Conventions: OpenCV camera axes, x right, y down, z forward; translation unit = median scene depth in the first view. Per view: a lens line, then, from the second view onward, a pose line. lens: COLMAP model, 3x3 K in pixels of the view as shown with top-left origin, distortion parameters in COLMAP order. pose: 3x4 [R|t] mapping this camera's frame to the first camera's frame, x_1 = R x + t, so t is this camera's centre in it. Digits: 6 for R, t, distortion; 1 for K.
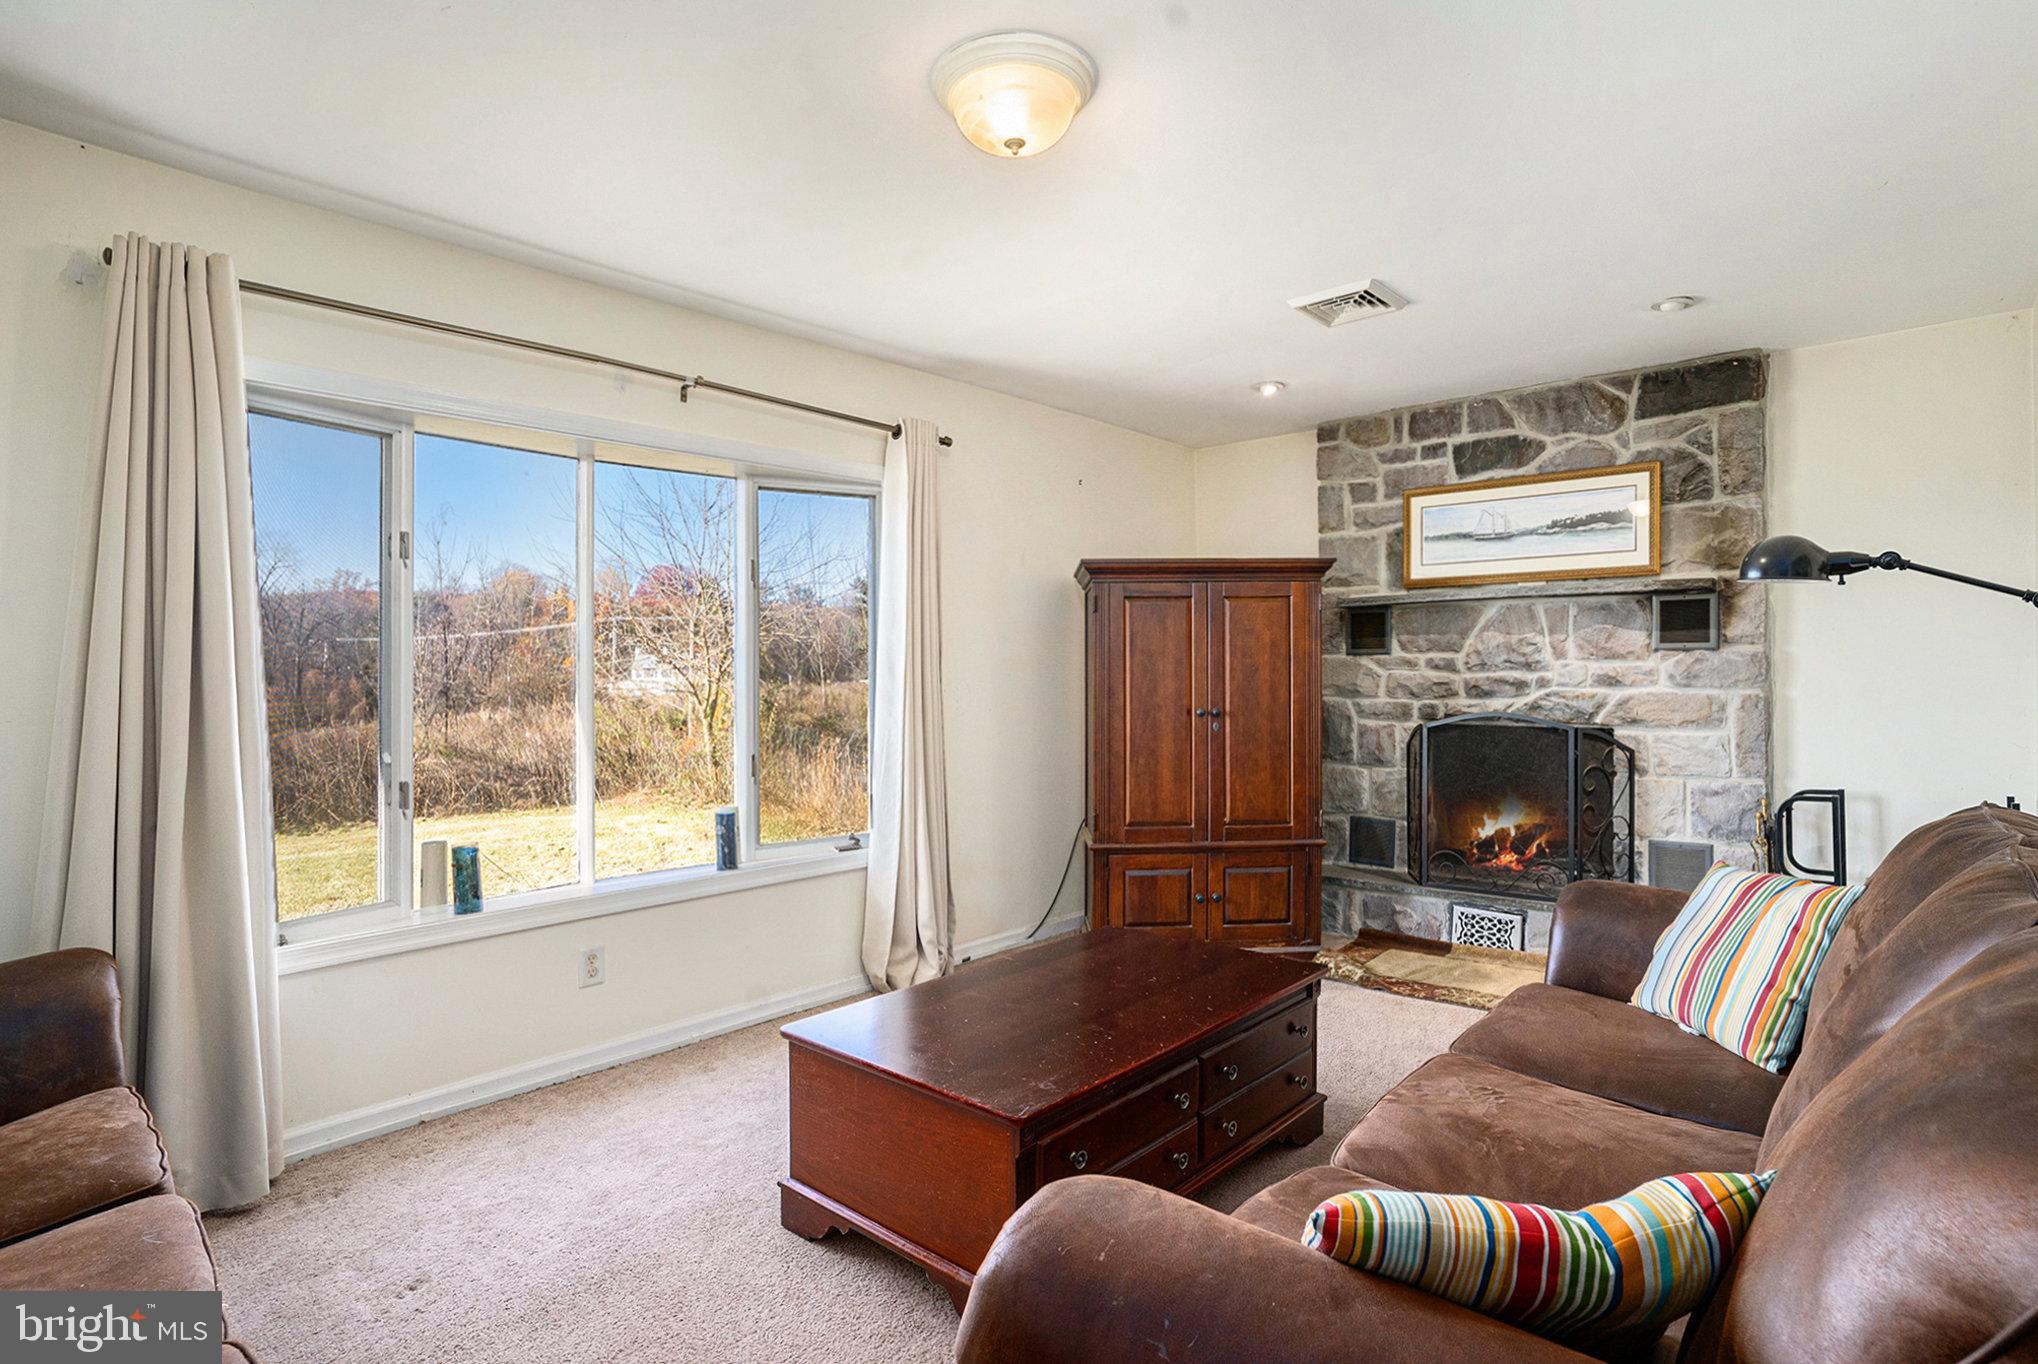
lens RADIAL K [[1003.0, 0, 1032.2], [0, 1003.0, 690.4], [0, 0, 1]] dist [-0.058249, 0.000979]
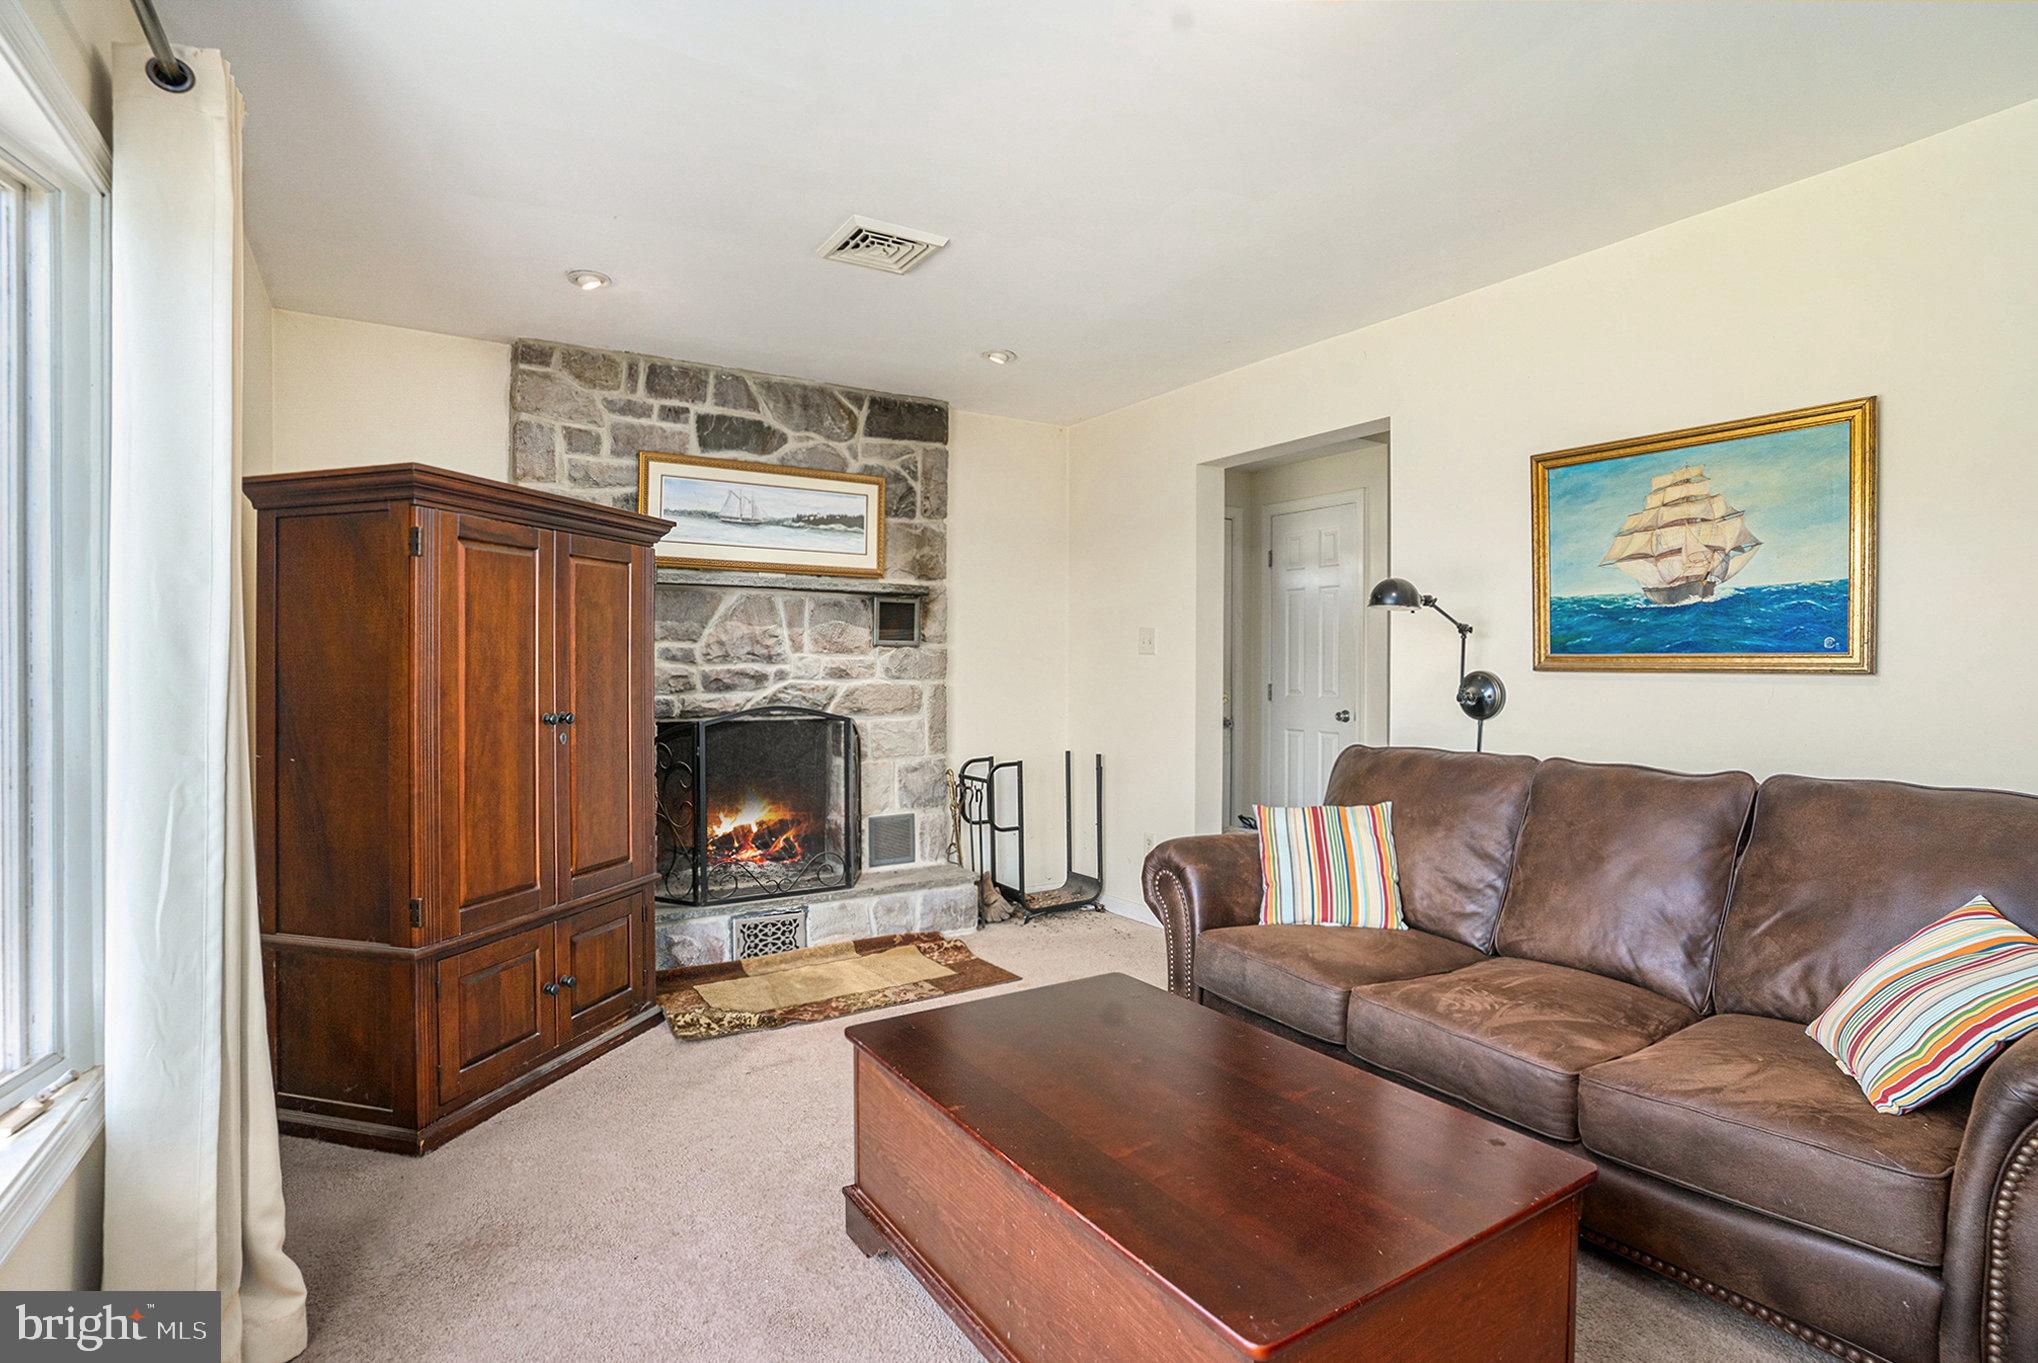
lens RADIAL K [[1003.0, 0, 1035.4], [0, 1003.0, 669.5], [0, 0, 1]] dist [-0.058249, 0.000979]
pose [[0.274349, 0.004983, 0.961617, -0.383625], [0.009943, 0.999918, -0.008018, -0.003209], [-0.961579, 0.011761, 0.274277, 0.481314]]
